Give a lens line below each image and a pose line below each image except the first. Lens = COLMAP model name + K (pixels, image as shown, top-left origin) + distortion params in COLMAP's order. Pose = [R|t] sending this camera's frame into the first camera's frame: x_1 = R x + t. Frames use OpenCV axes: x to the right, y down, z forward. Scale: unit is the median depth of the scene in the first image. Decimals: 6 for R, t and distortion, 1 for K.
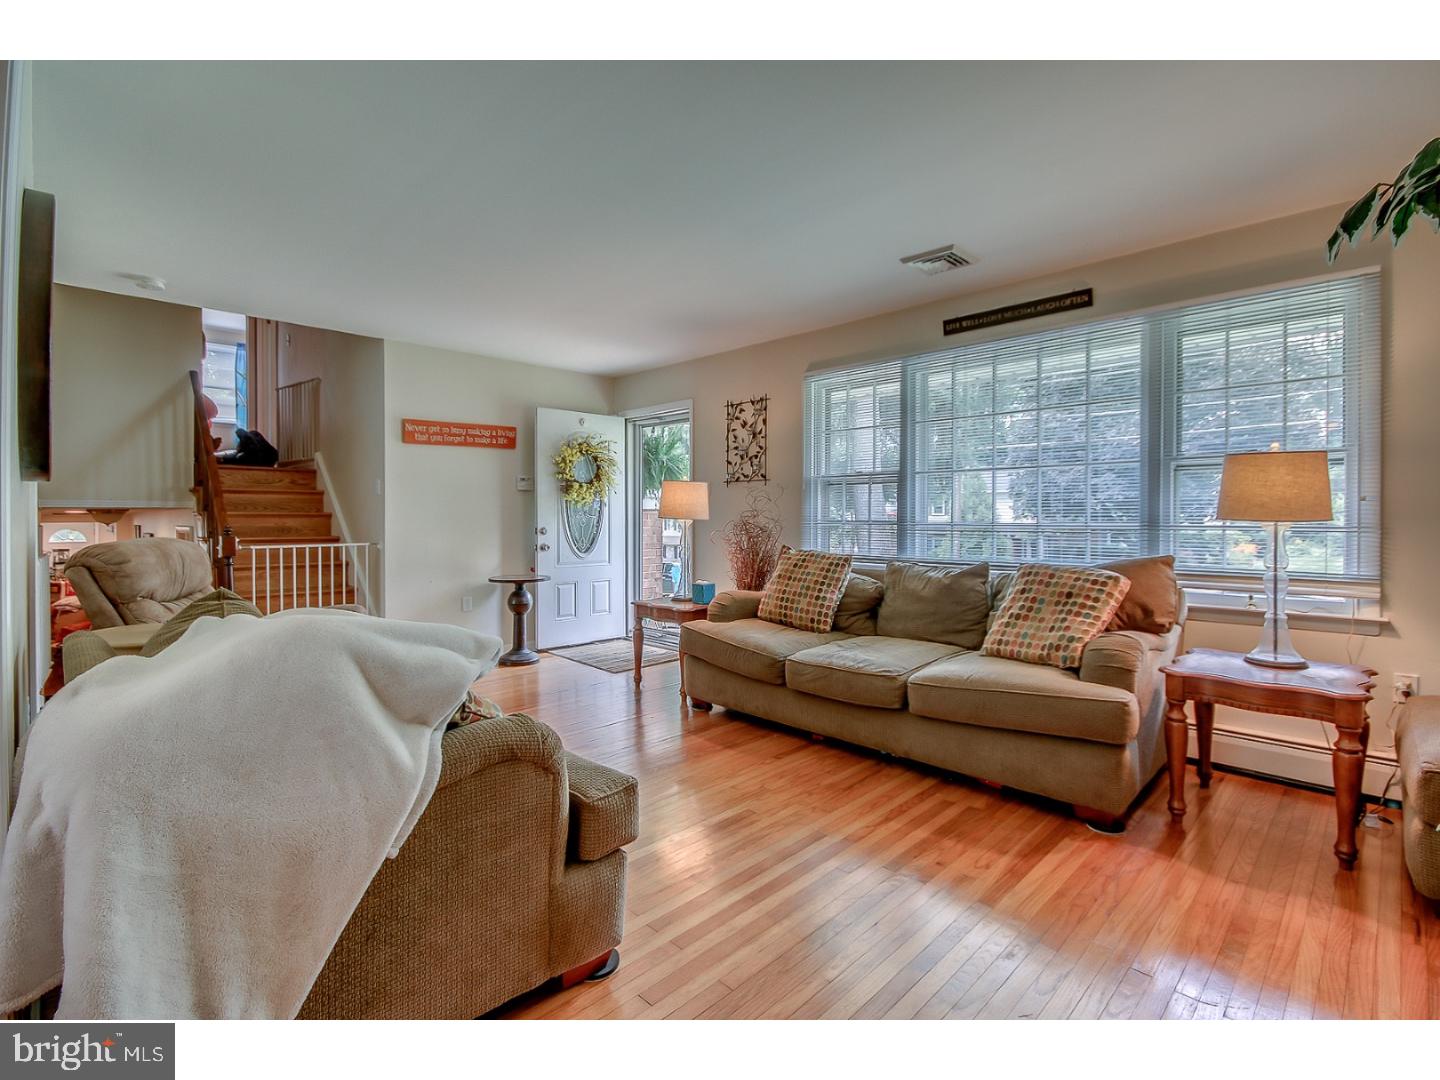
lens RADIAL K [[674.5, 0, 718.6], [0, 674.5, 530.3], [0, 0, 1]] dist [-0.015770, -0.000250]
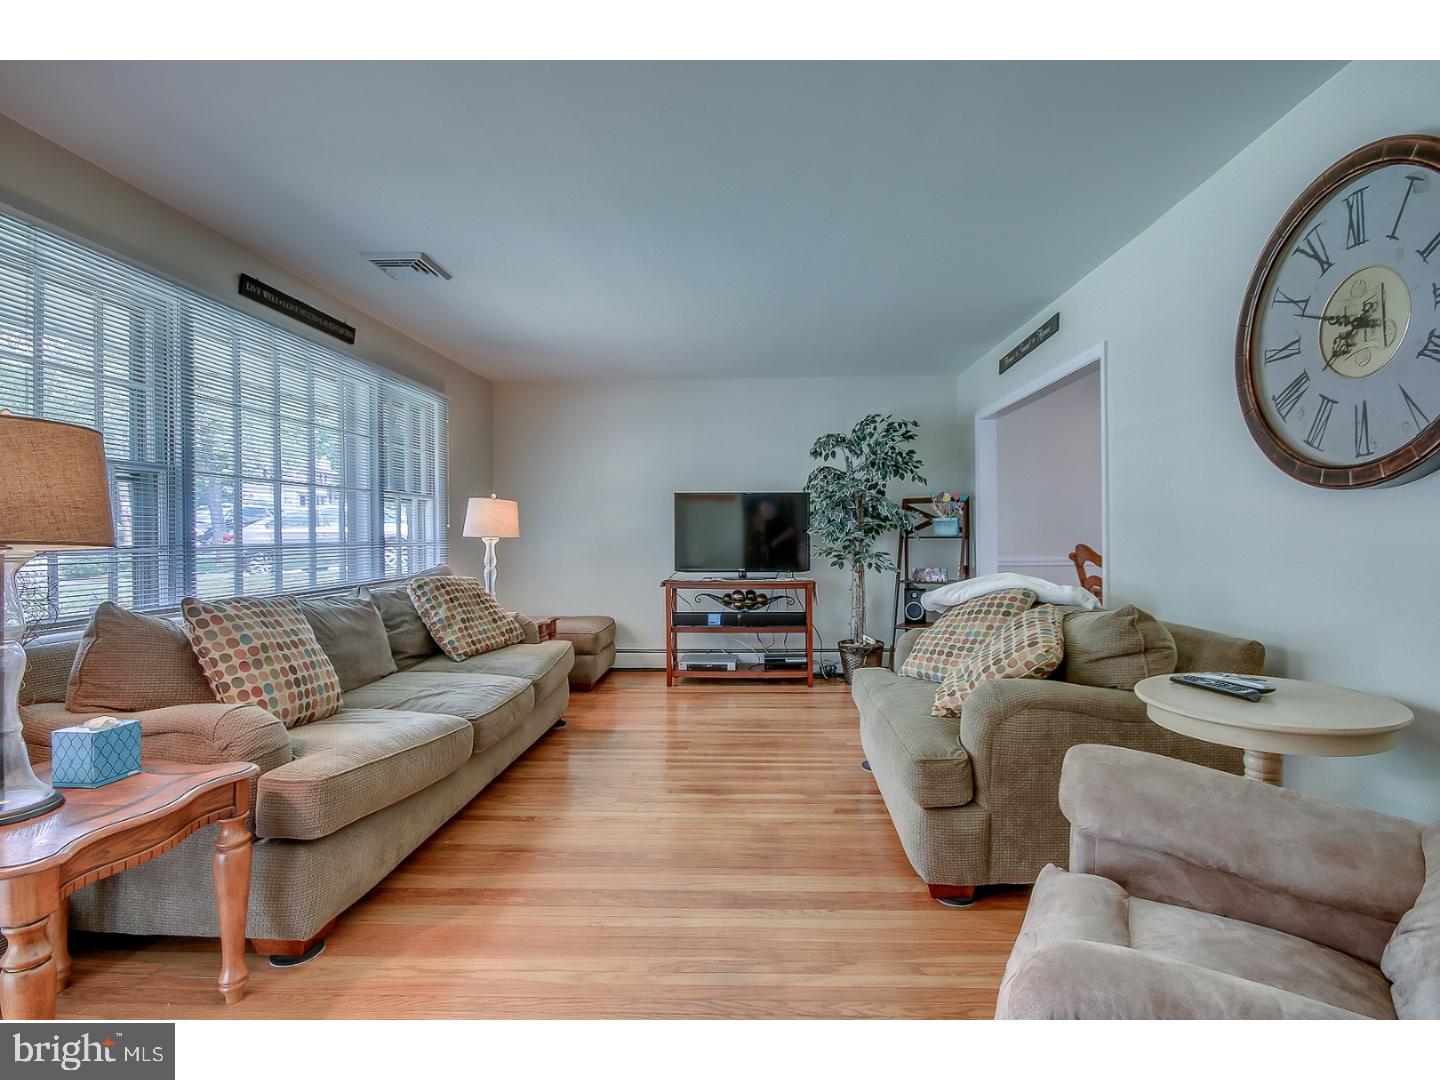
lens RADIAL K [[674.5, 0, 717.4], [0, 674.5, 537.8], [0, 0, 1]] dist [-0.015770, -0.000250]
pose [[-0.662803, -0.002811, 0.748789, -0.658110], [0.017123, 0.999675, 0.018910, -0.028888], [-0.748598, 0.025356, -0.662539, 1.283230]]
